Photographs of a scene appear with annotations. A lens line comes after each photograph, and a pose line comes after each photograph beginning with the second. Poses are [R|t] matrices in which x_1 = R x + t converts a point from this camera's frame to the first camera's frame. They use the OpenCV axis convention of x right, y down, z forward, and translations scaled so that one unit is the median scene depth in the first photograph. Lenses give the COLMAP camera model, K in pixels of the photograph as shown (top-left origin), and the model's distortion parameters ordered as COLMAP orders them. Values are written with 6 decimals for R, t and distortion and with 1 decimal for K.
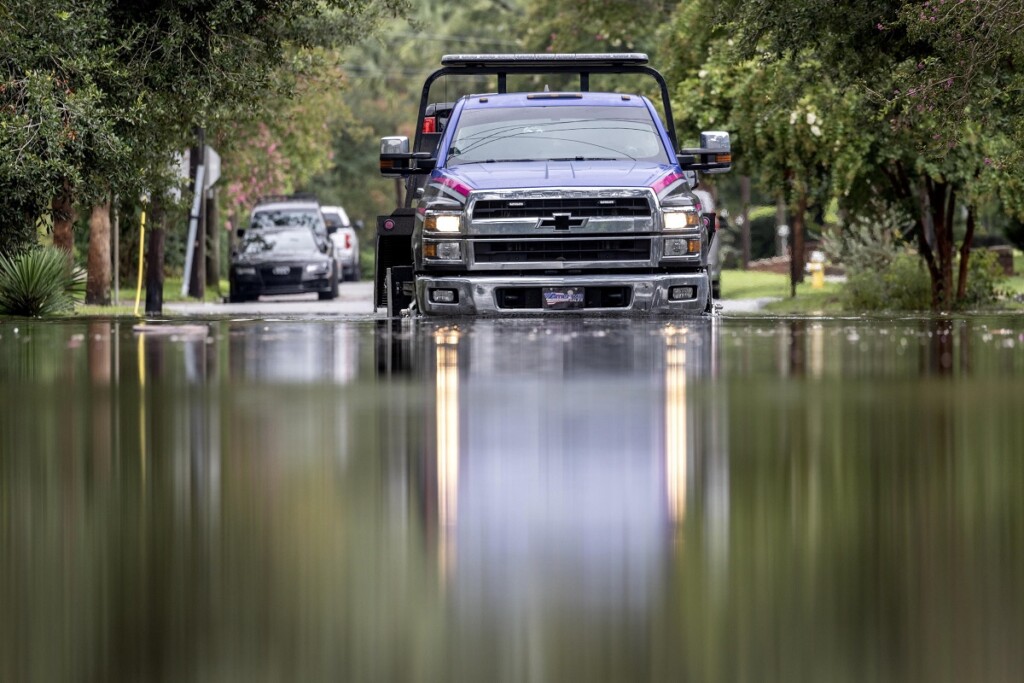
lens RADIAL K [[3814.1, 0, 512.0], [0, 3814.1, 341.5], [0, 0, 1]] dist [0.071768, 0.212777]
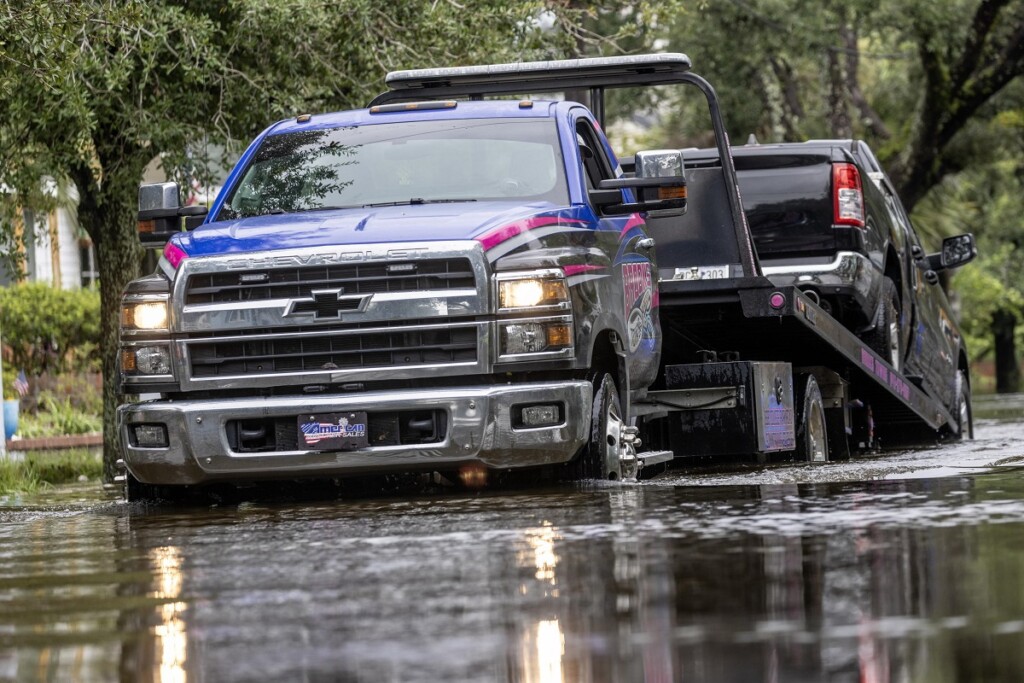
lens RADIAL K [[3831.5, 0, 512.0], [0, 3831.5, 341.5], [0, 0, 1]] dist [-0.053624, -0.356492]
pose [[0.988132, -0.041858, -0.147793, 0.129571], [0.037406, 0.998762, -0.032778, -0.004798], [0.148982, 0.026860, 0.988475, 0.411841]]
